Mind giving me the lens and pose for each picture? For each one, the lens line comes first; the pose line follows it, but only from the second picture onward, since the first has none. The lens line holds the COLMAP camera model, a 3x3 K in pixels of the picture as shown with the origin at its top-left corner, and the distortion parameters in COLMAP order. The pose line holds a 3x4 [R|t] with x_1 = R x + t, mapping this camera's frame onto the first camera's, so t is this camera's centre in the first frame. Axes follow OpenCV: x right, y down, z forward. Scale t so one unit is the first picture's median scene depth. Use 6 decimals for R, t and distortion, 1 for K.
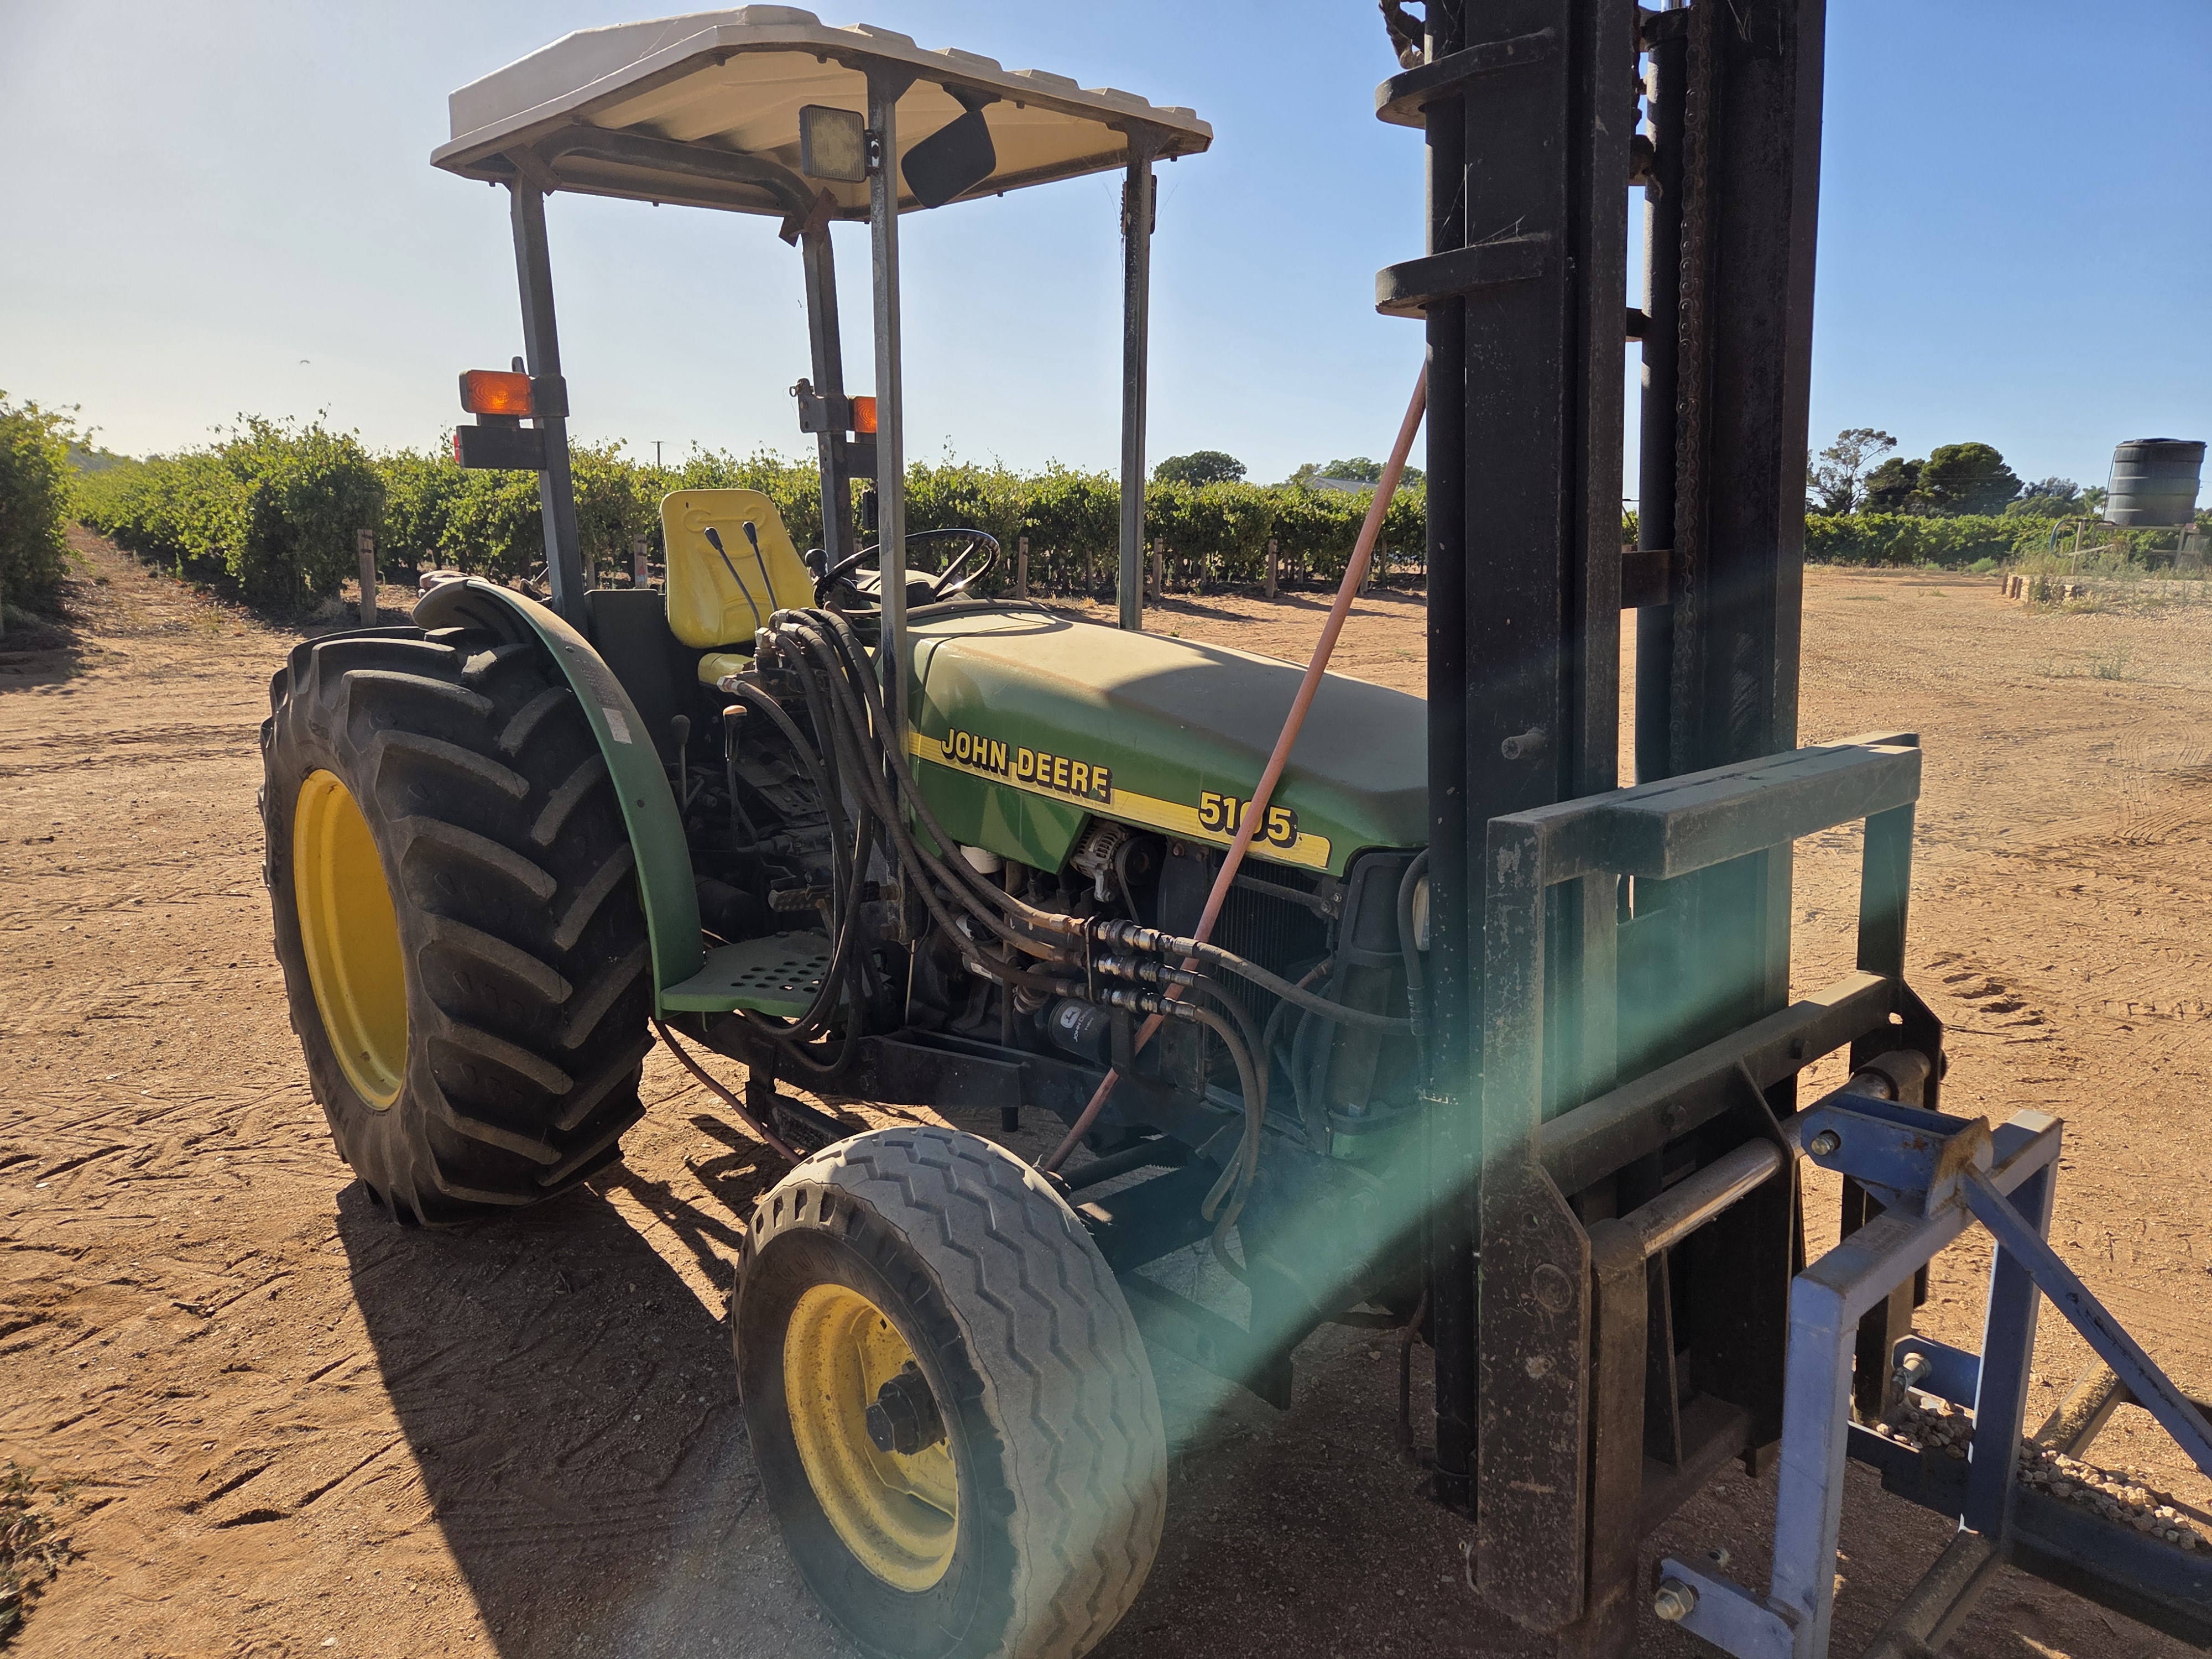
lens RADIAL K [[1478.0, 0, 1115.8], [0, 1478.0, 829.9], [0, 0, 1]] dist [0.058967, -0.049195]
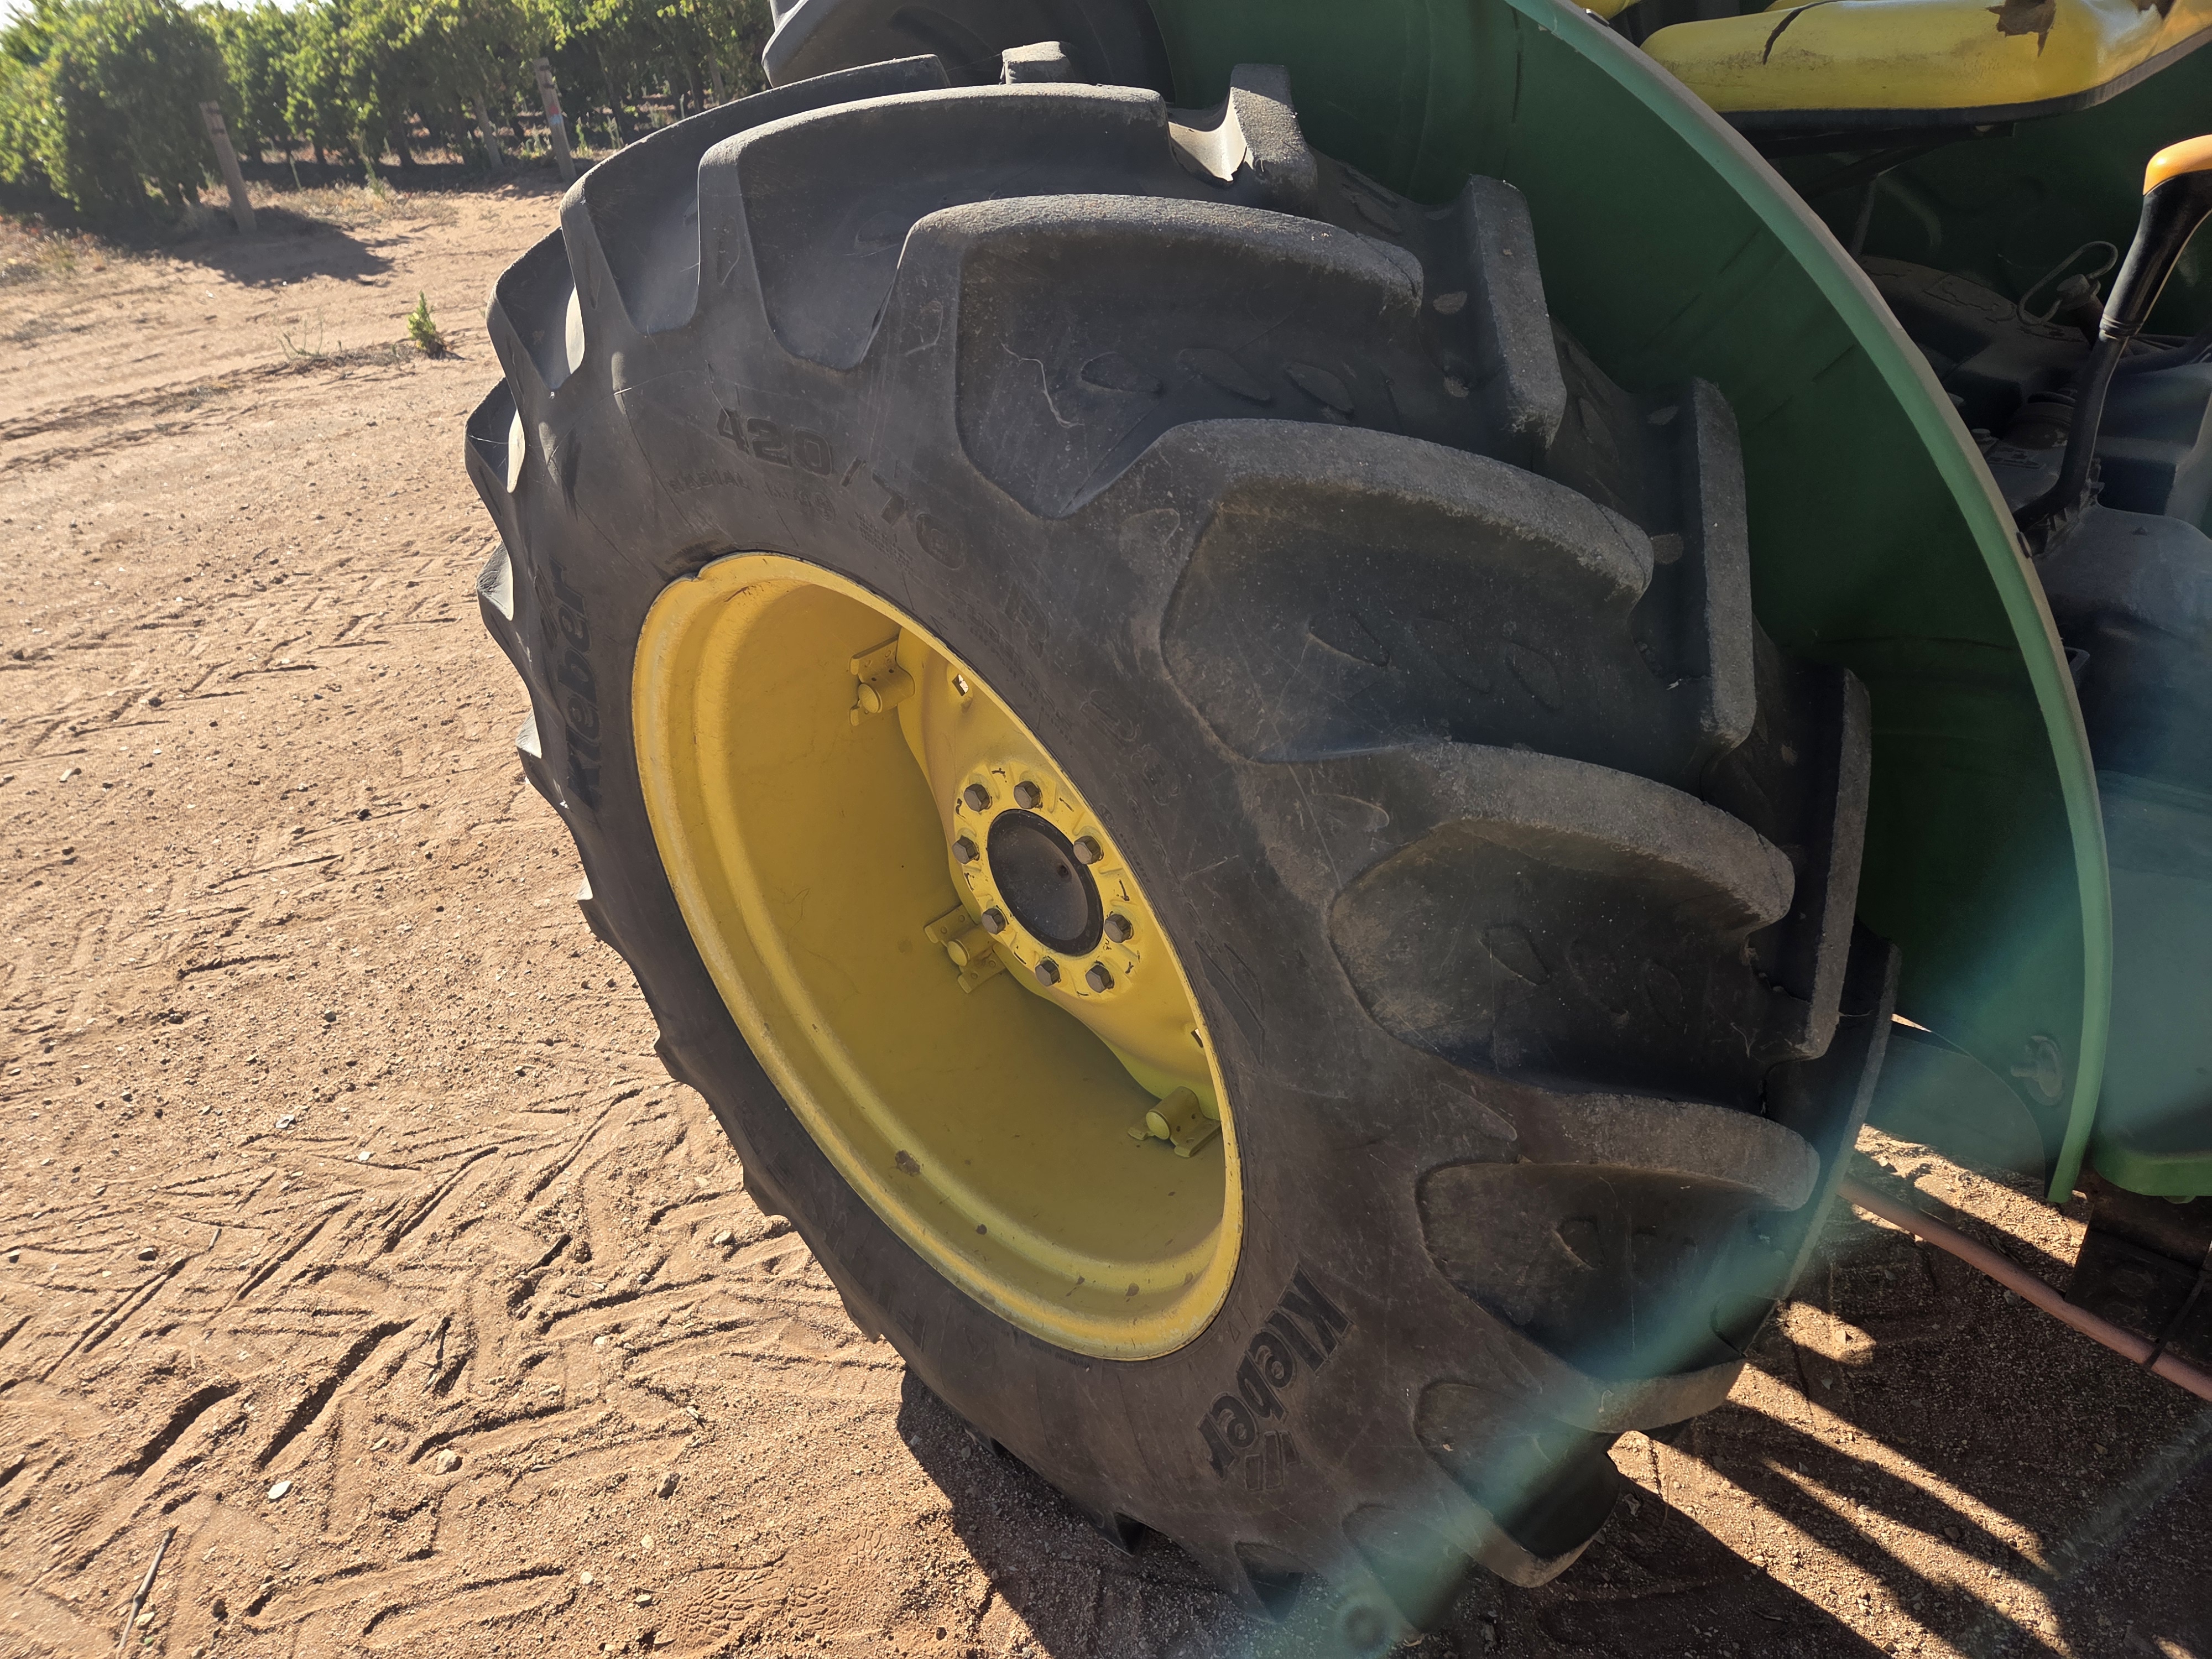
lens RADIAL K [[1478.0, 0, 1084.5], [0, 1478.0, 828.8], [0, 0, 1]] dist [0.058967, -0.049195]
pose [[0.989167, -0.145377, -0.020347, -0.159819], [0.144697, 0.942290, 0.301913, -0.025340], [-0.024718, -0.301587, 0.953118, 0.228564]]
